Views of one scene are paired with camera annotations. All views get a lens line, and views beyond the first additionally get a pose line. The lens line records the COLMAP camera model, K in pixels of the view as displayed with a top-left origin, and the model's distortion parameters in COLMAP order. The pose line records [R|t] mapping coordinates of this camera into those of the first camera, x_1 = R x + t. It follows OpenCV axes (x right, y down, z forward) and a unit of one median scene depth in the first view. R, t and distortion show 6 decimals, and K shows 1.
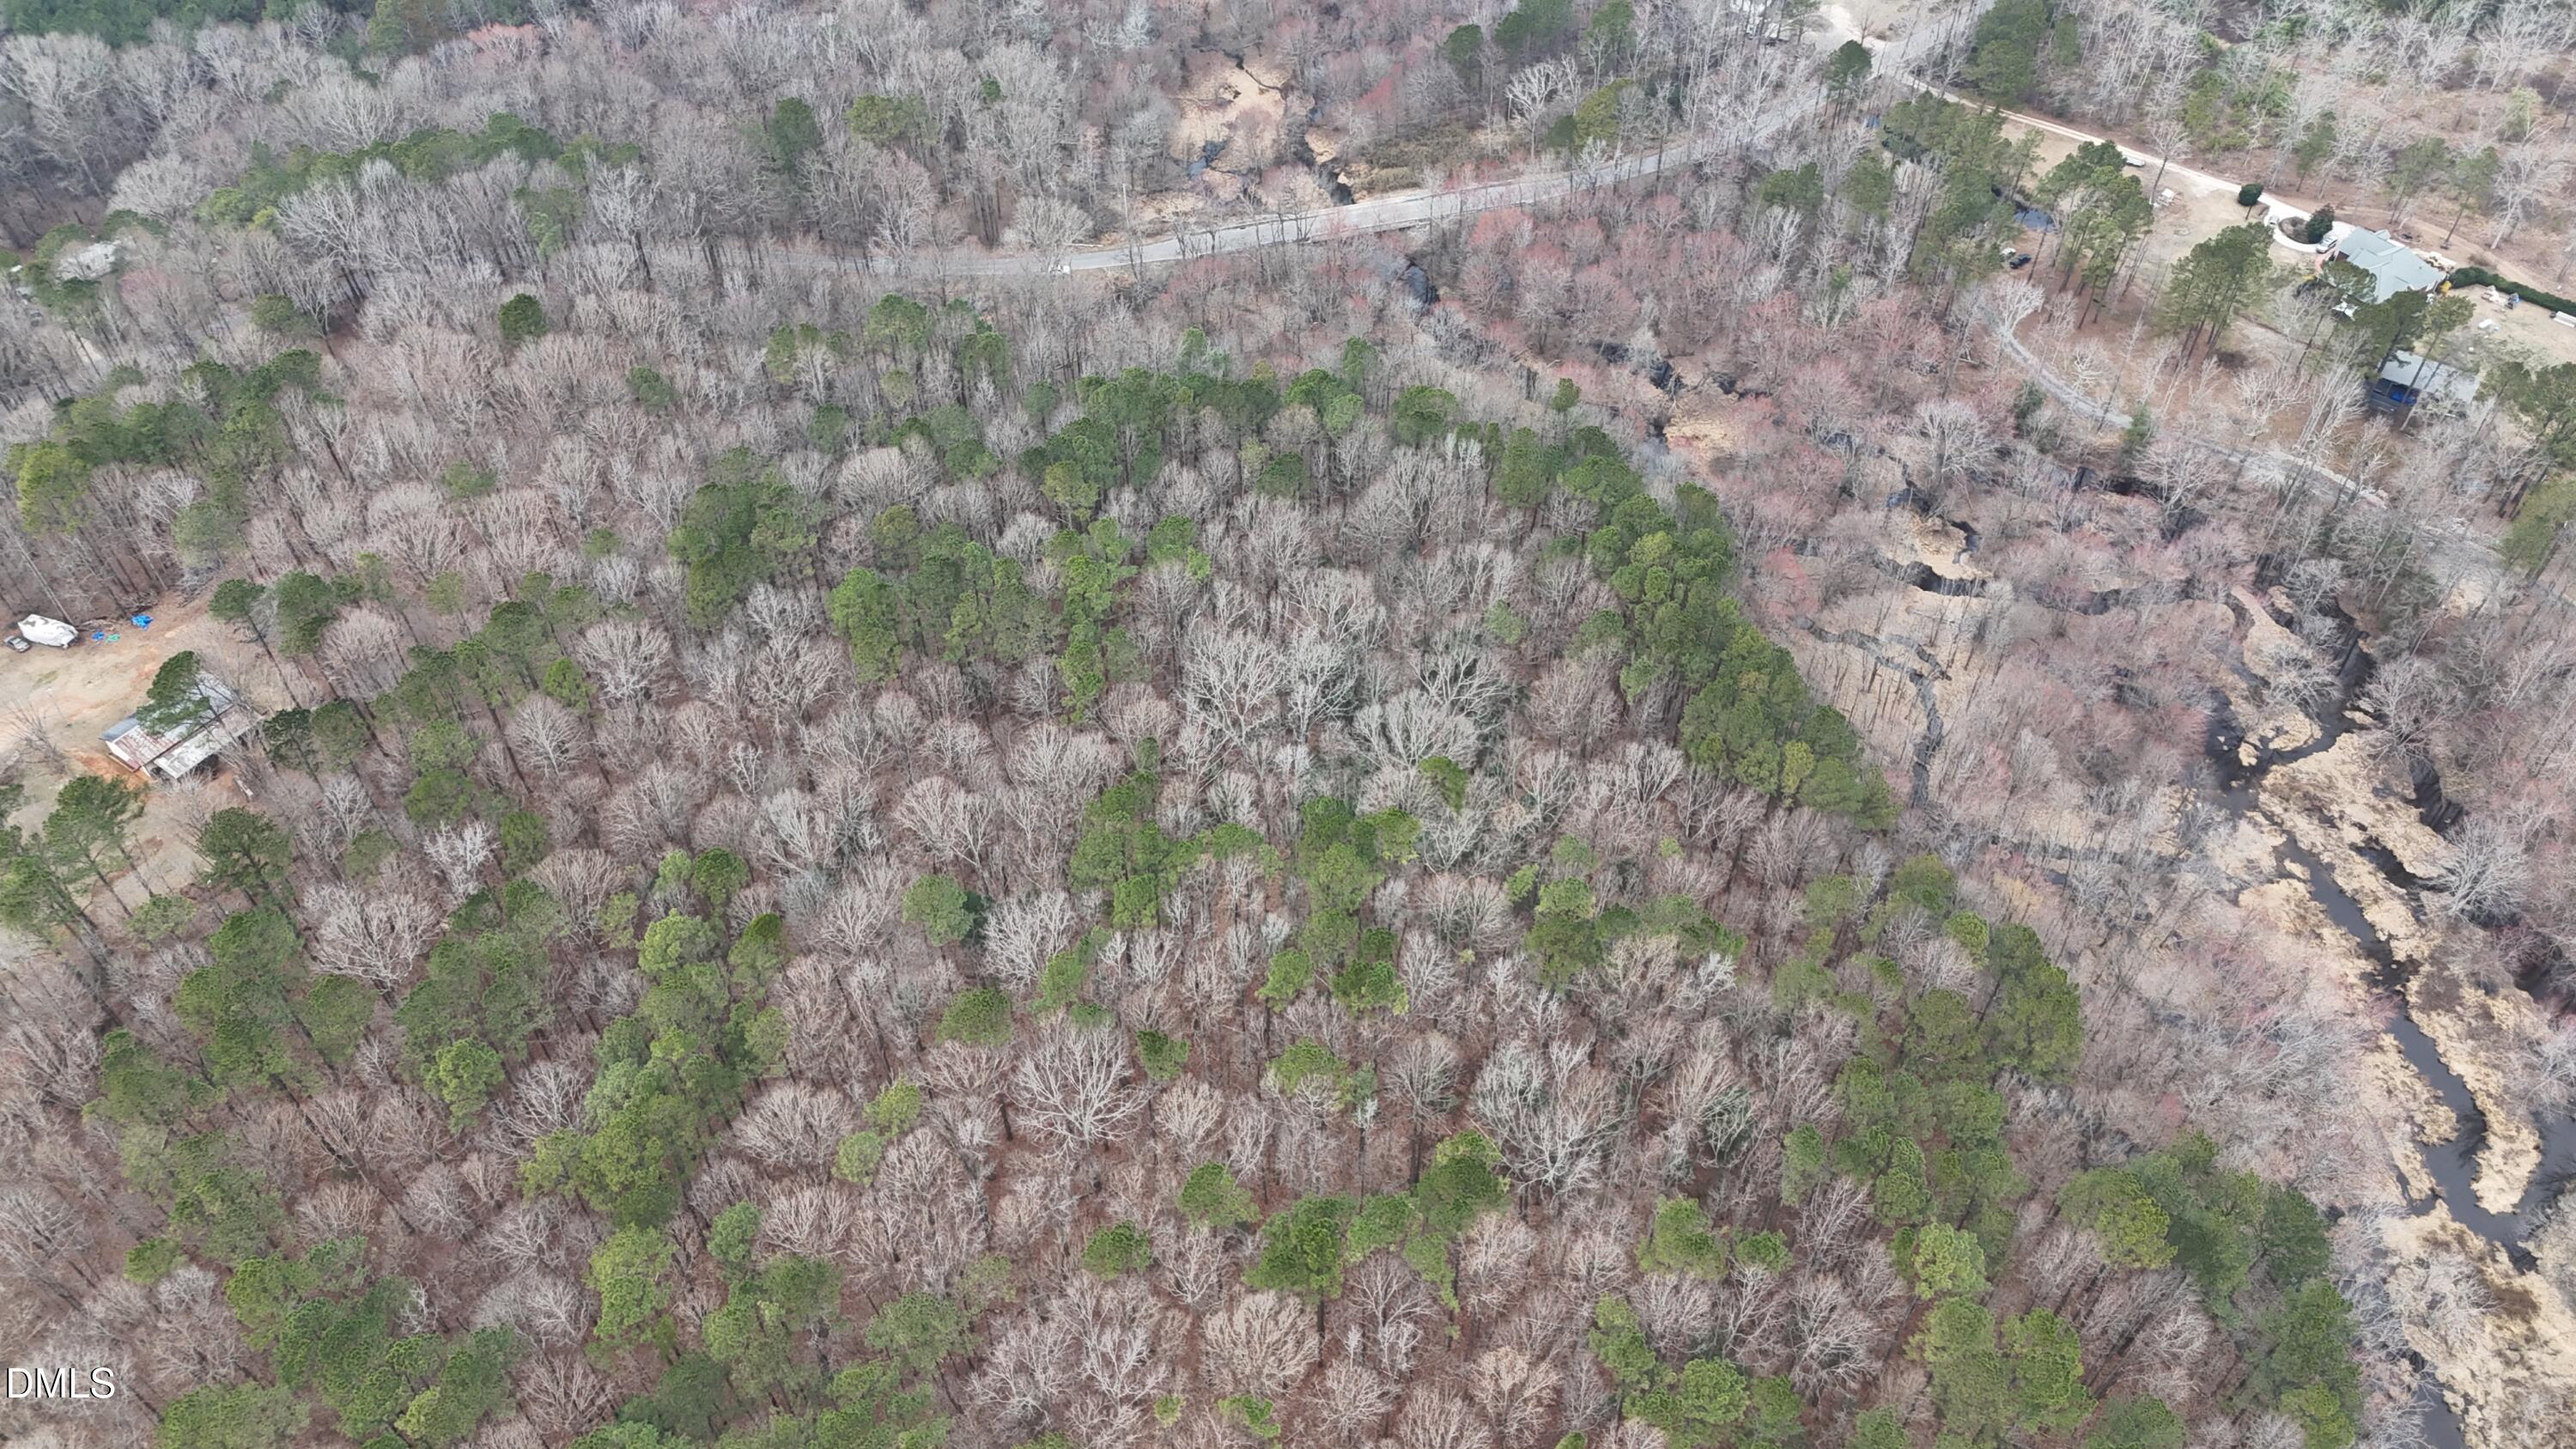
lens RADIAL K [[1832.1, 0, 1279.0], [0, 1832.1, 712.0], [0, 0, 1]] dist [0.073192, -0.057342]
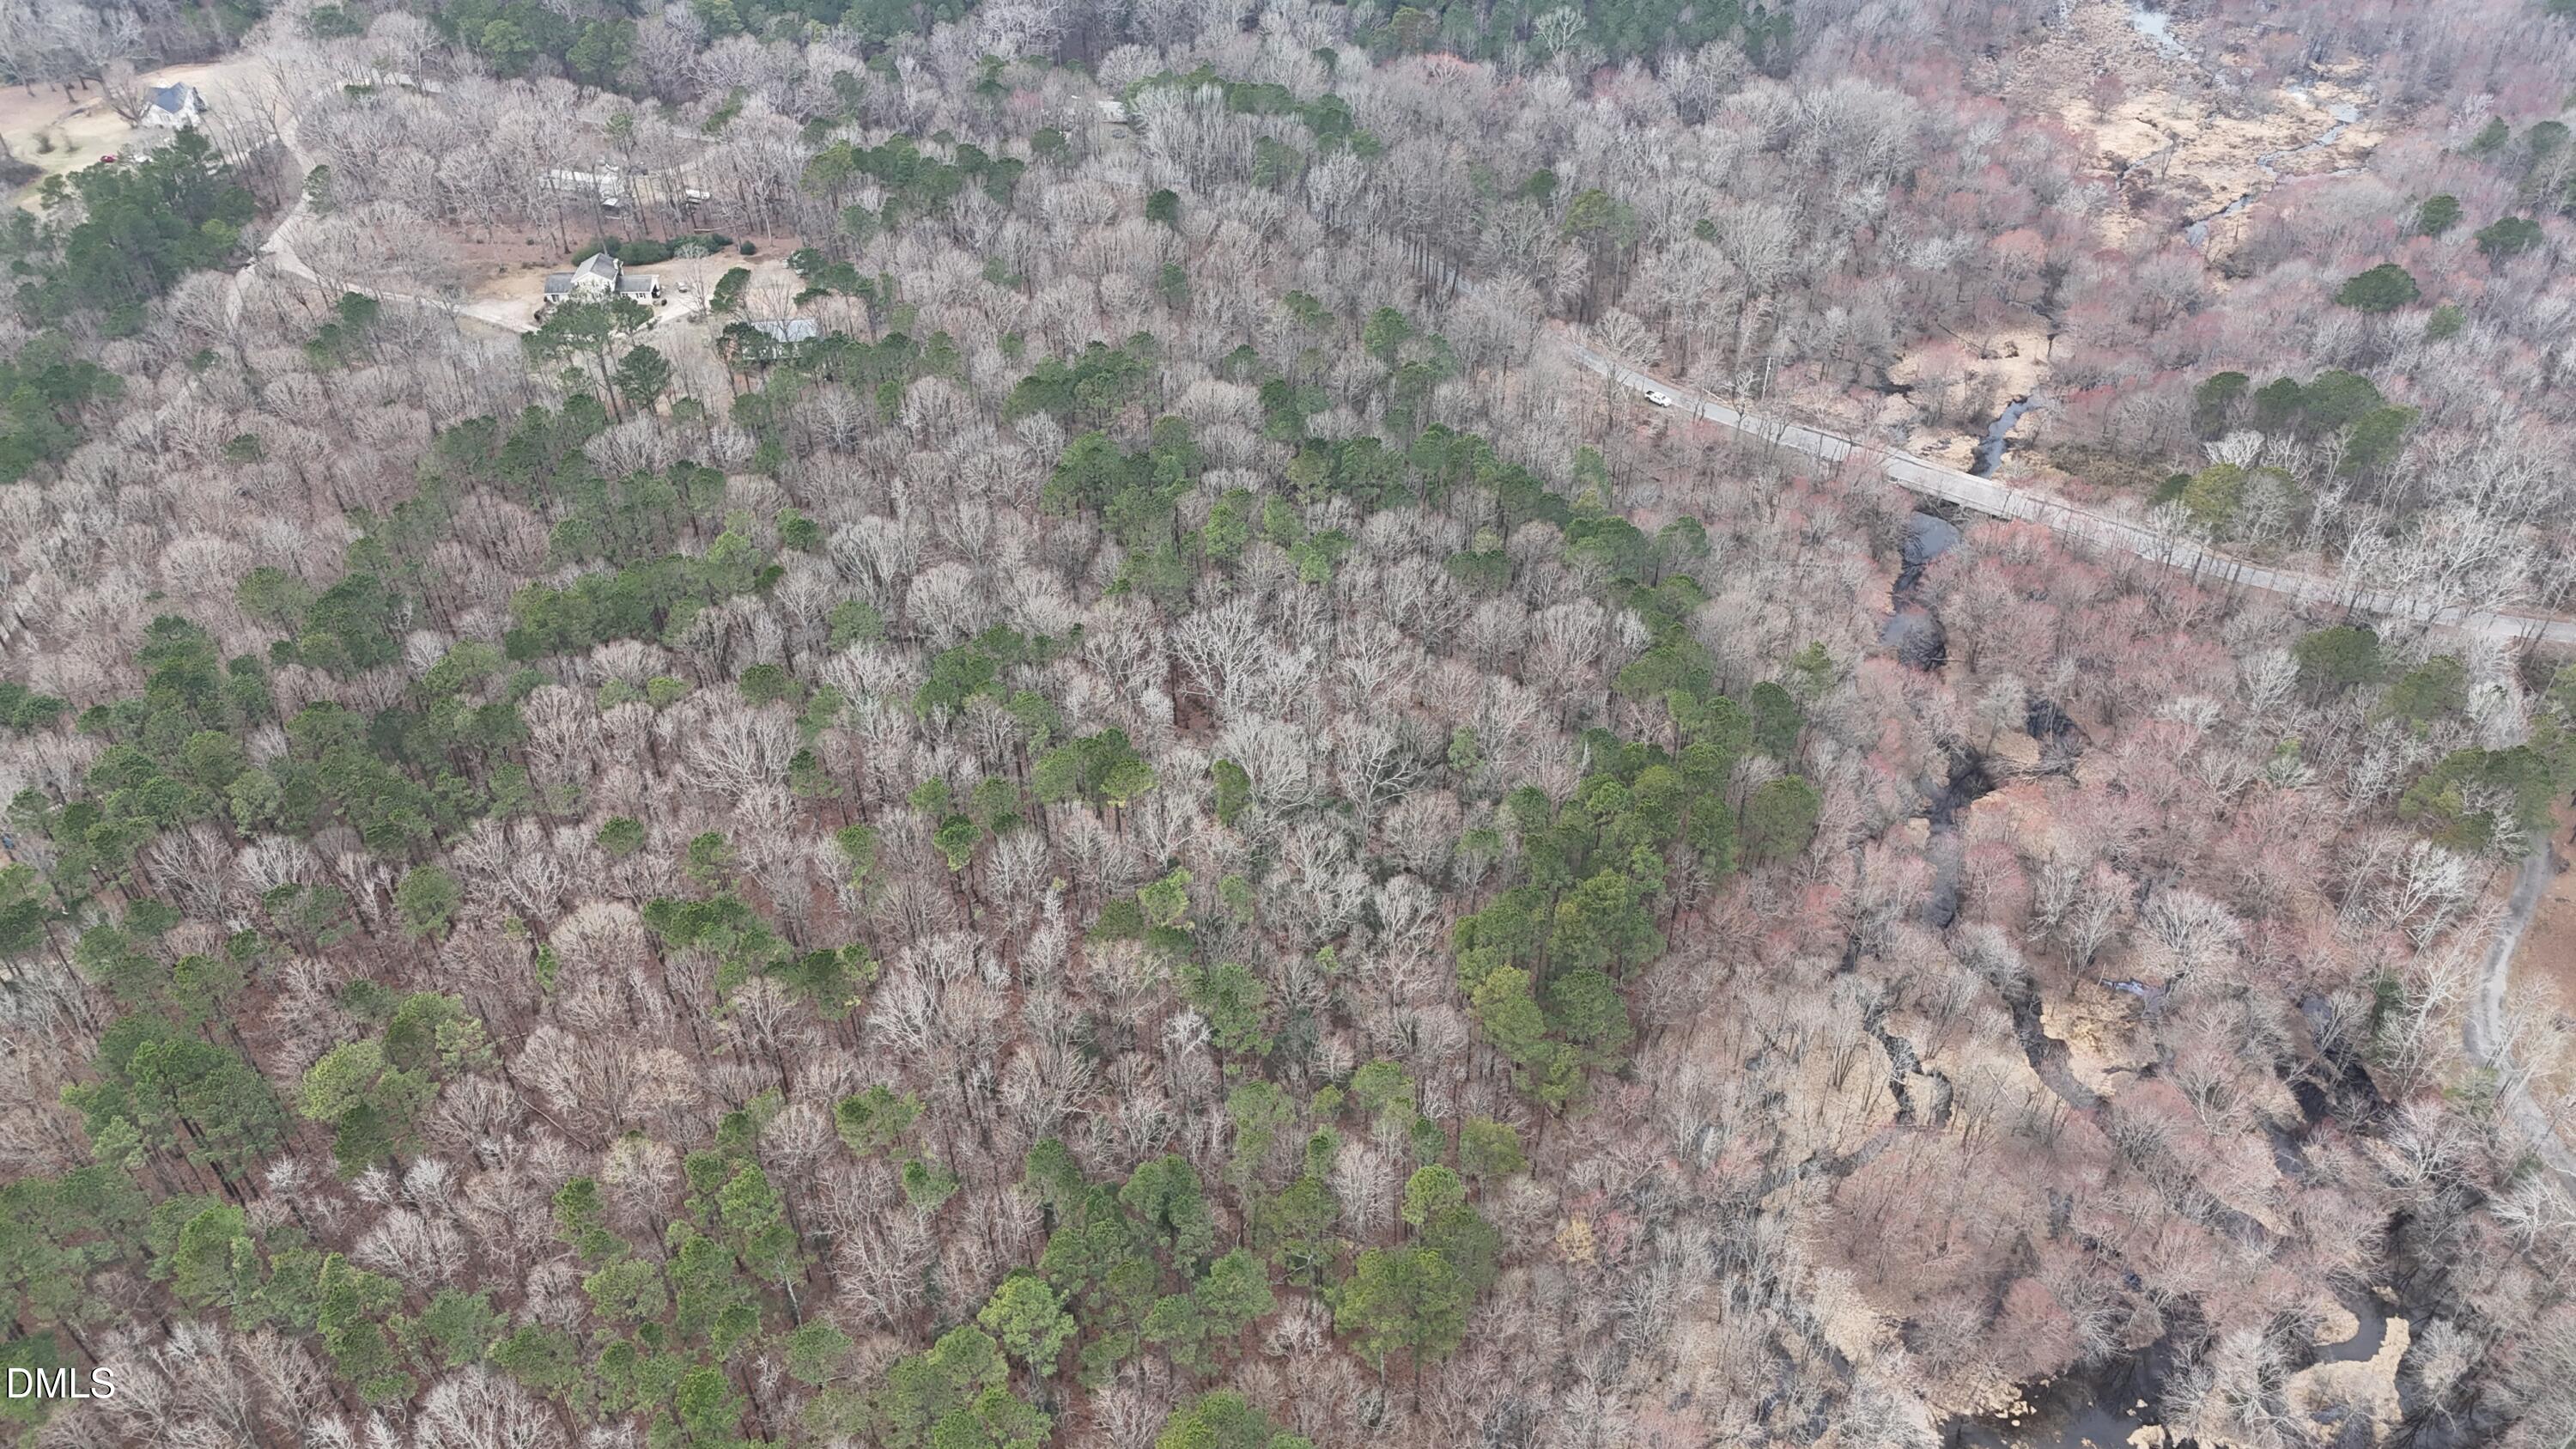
lens RADIAL K [[1832.1, 0, 1279.0], [0, 1832.1, 712.0], [0, 0, 1]] dist [0.073192, -0.057342]
pose [[0.643400, 0.499260, -0.580325, 0.637366], [-0.555869, 0.825909, 0.094253, -0.105290], [0.526352, 0.261943, 0.808913, 0.132646]]
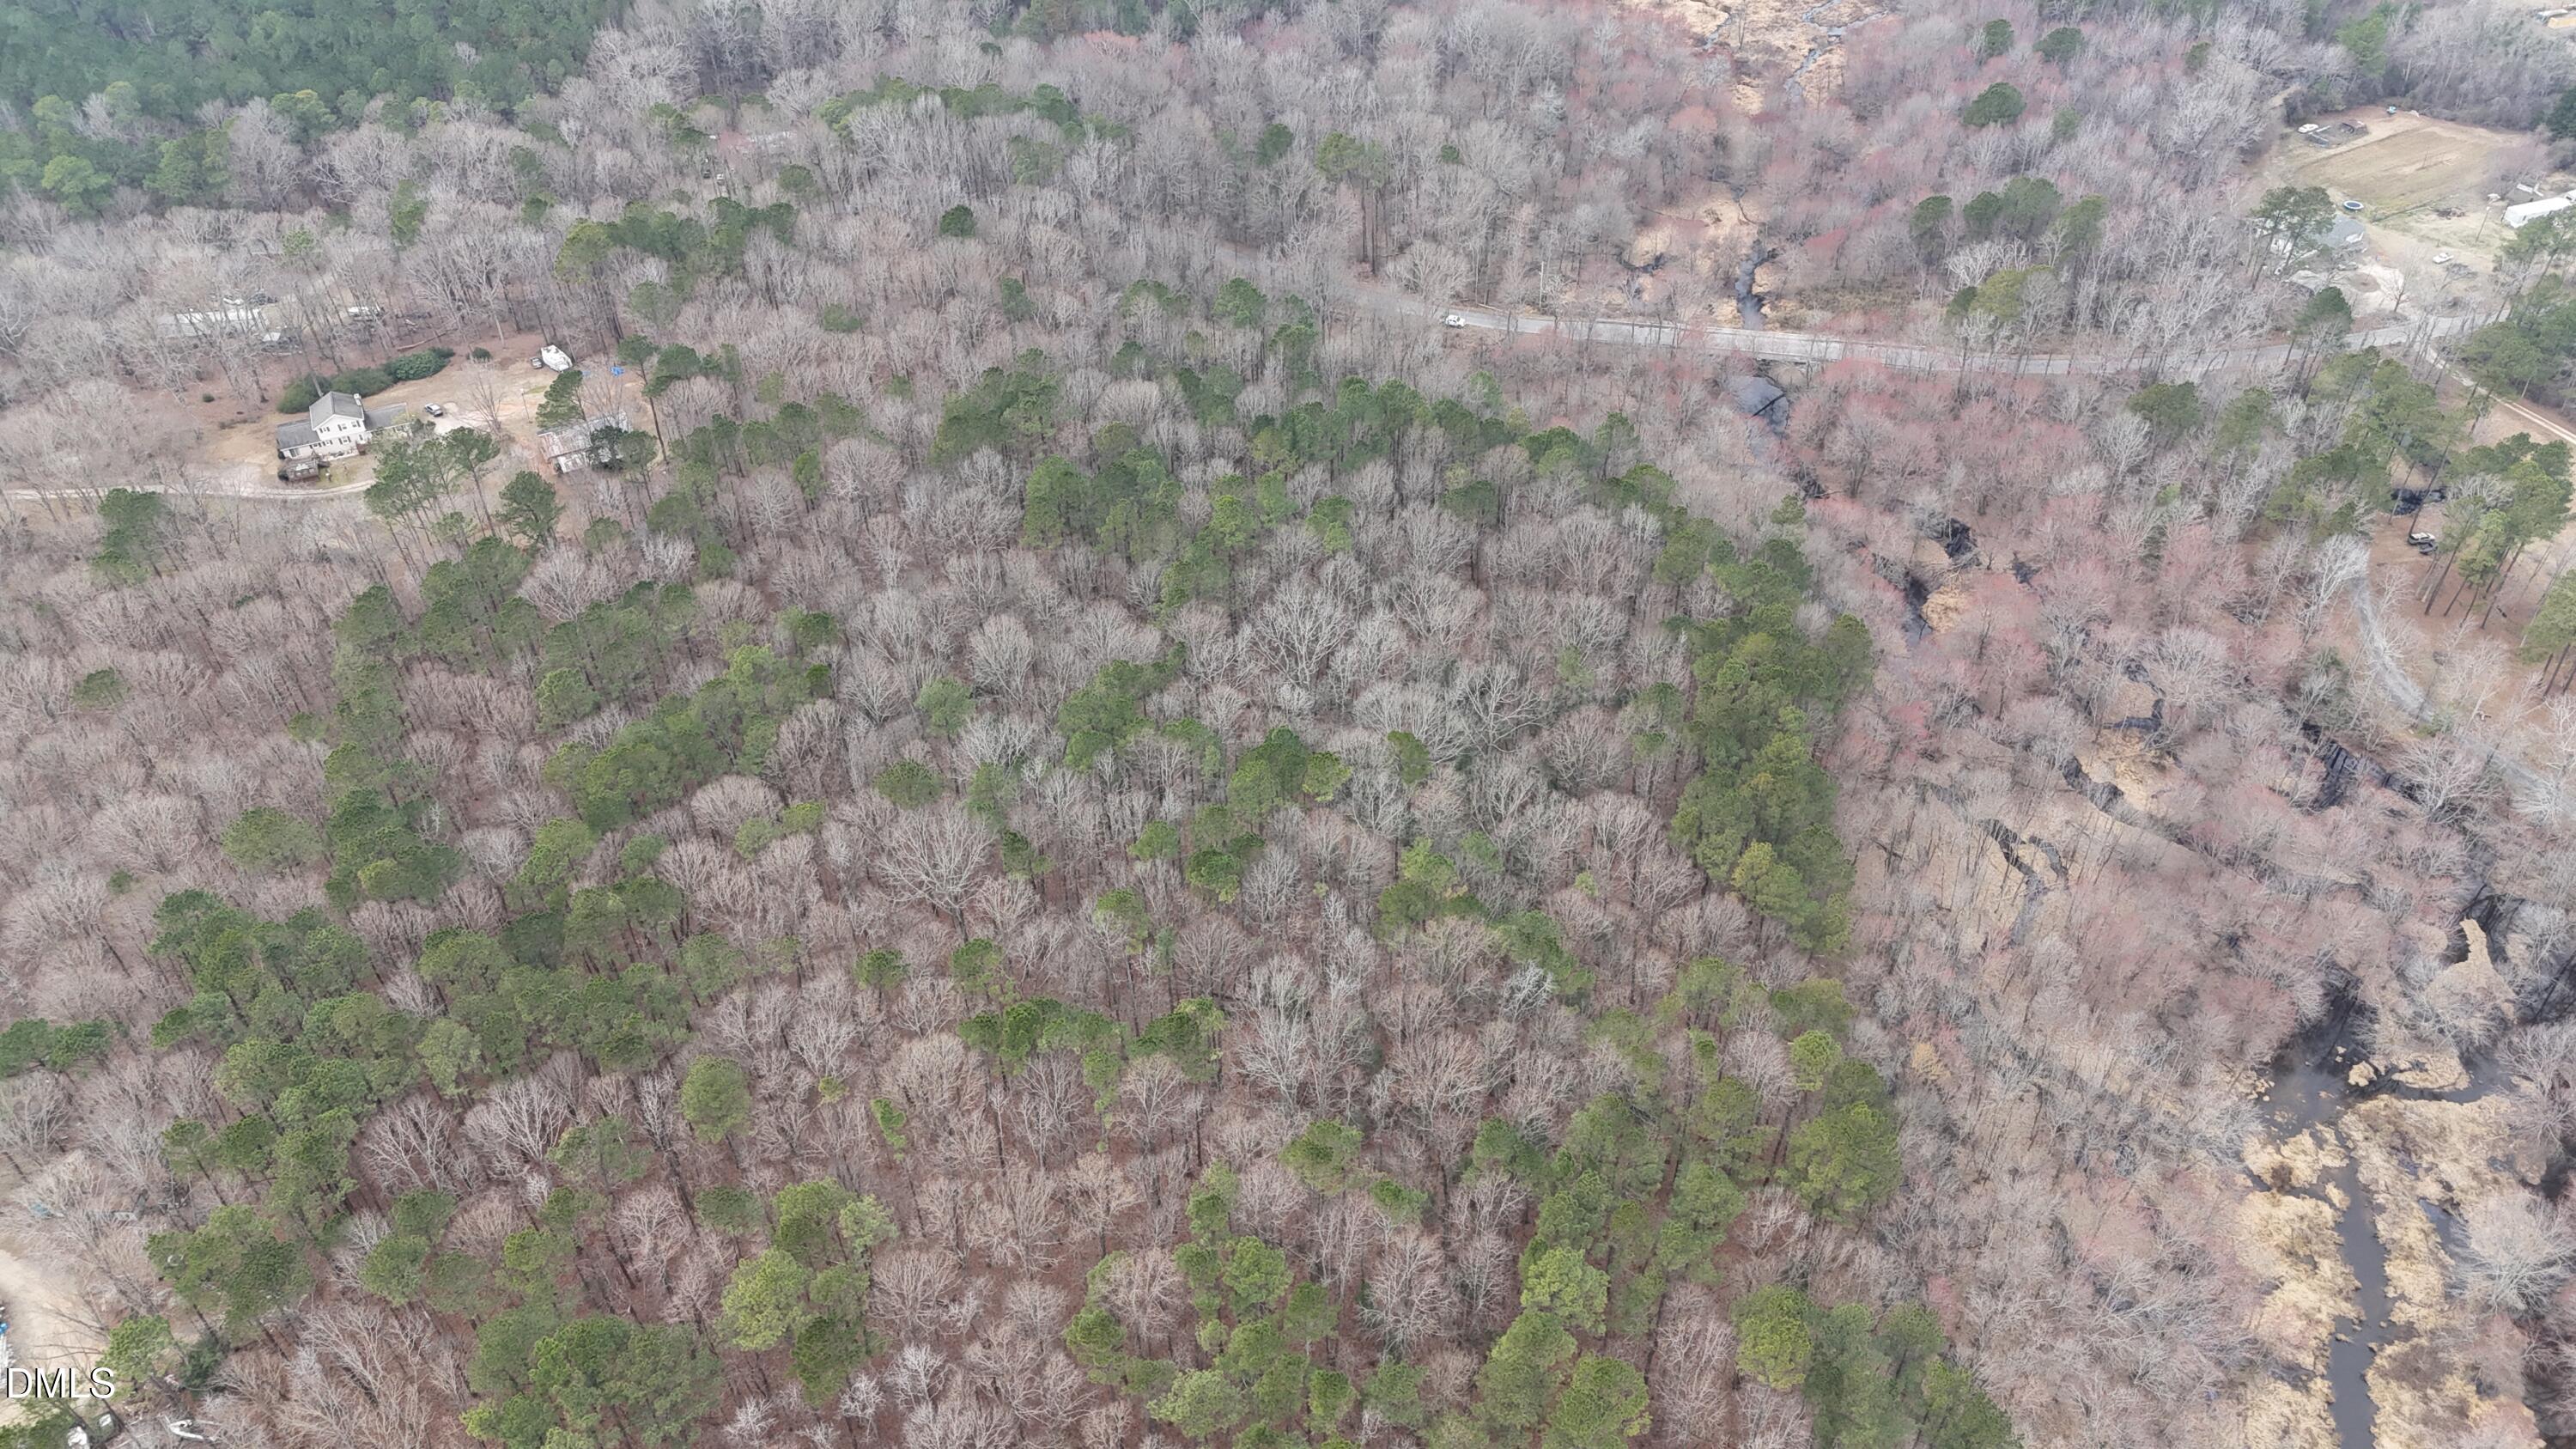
lens RADIAL K [[1834.4, 0, 1277.6], [0, 1834.4, 723.9], [0, 0, 1]] dist [0.088406, -0.082136]
pose [[0.884658, 0.304373, -0.353180, 0.356810], [-0.333379, 0.942517, -0.022792, 0.062765], [0.325941, 0.137906, 0.935278, -0.022780]]
